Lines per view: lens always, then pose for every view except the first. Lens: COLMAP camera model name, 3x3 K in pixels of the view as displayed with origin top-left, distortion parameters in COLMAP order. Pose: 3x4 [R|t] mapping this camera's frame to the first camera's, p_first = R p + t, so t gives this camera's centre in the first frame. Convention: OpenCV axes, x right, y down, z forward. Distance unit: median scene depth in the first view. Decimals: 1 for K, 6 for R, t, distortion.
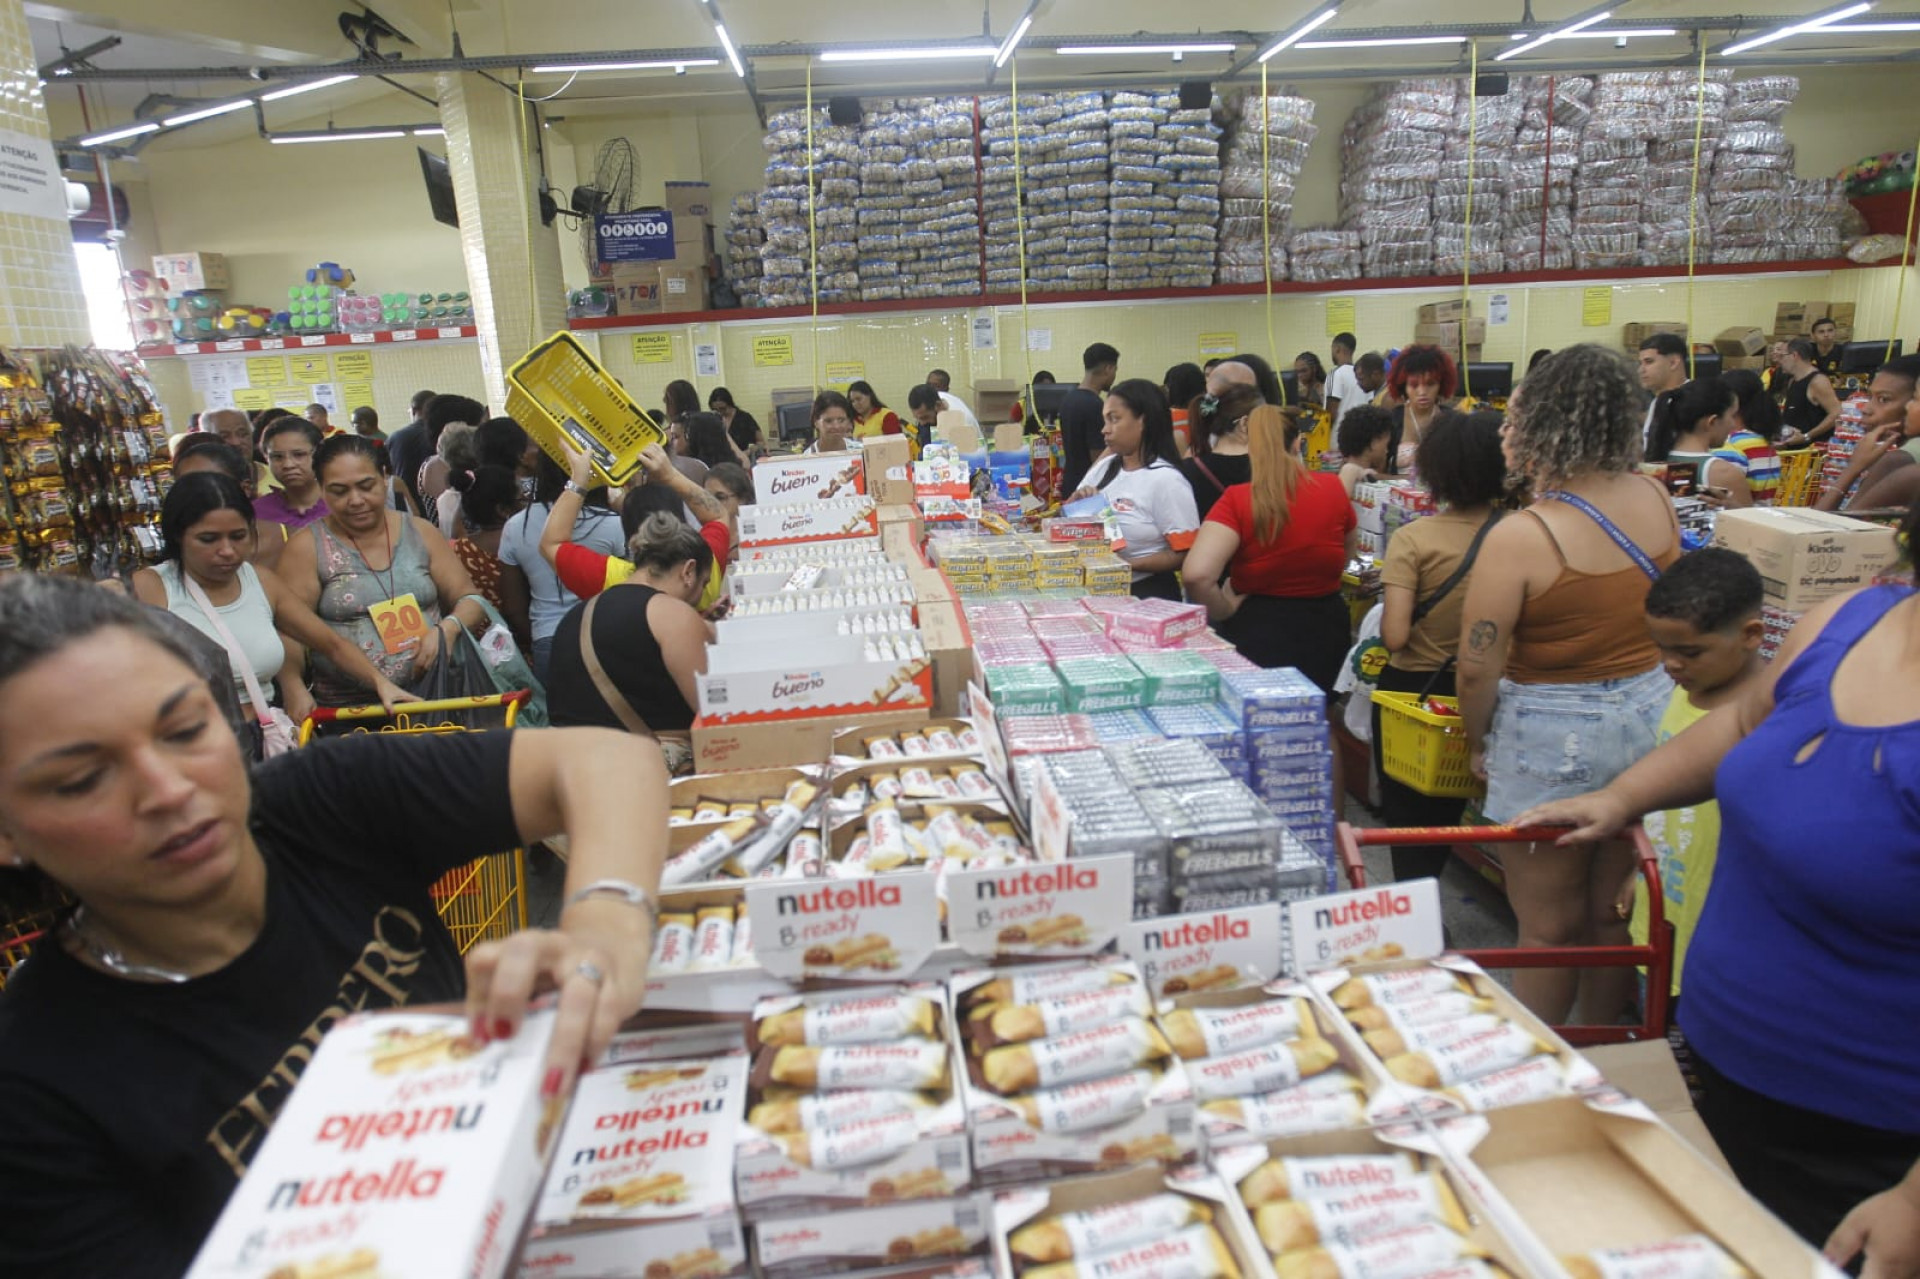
lens RADIAL K [[1166.0, 0, 956.5], [0, 1166.0, 647.8], [0, 0, 1]] dist [-0.051541, 0.029861]
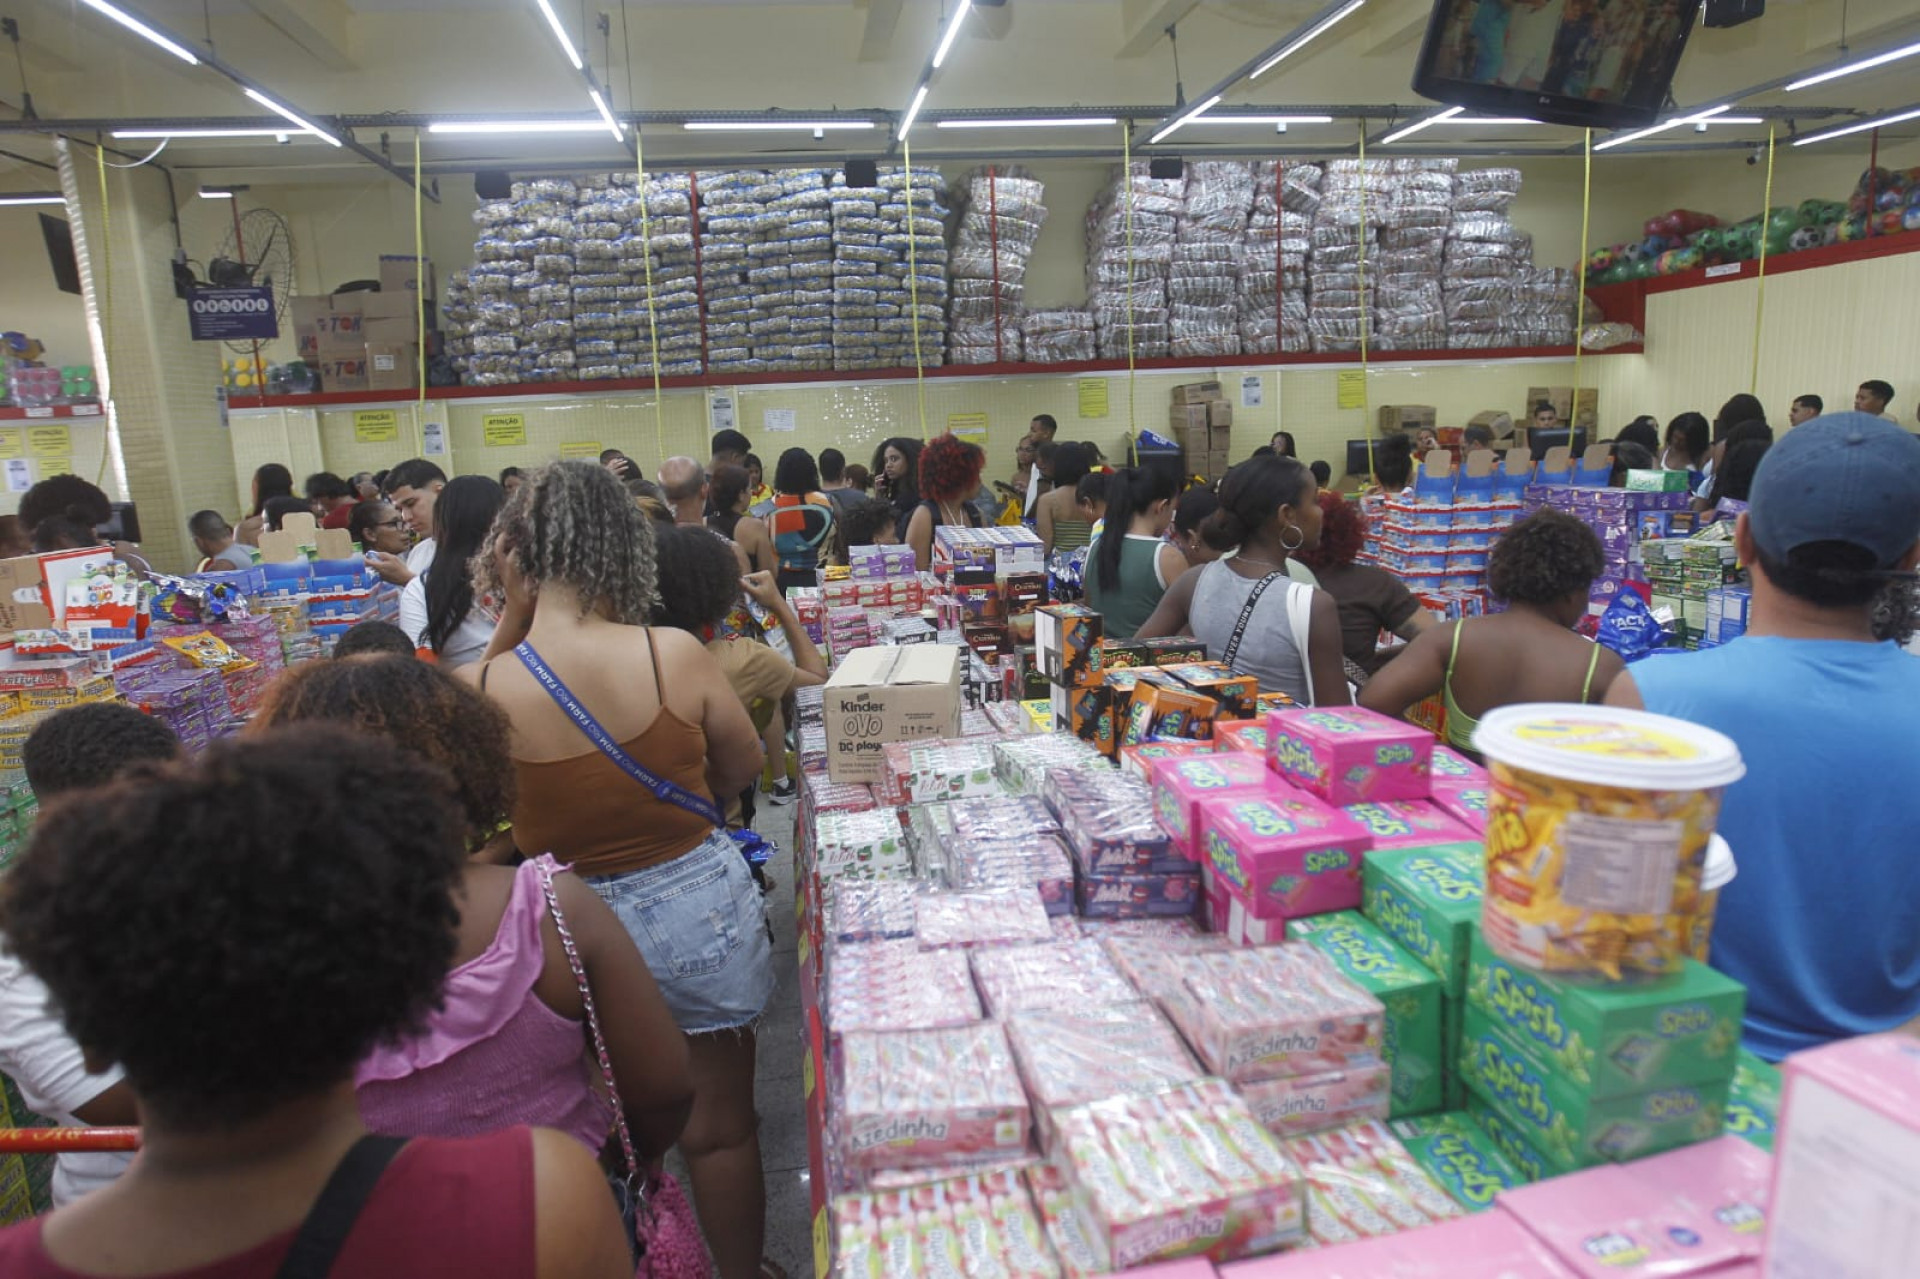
lens RADIAL K [[1166.0, 0, 965.4], [0, 1166.0, 638.9], [0, 0, 1]] dist [-0.051541, 0.029861]
pose [[0.997974, -0.002952, 0.063560, 0.178125], [0.007255, 0.997687, -0.067585, -0.017706], [-0.063214, 0.067909, 0.995687, 0.040174]]
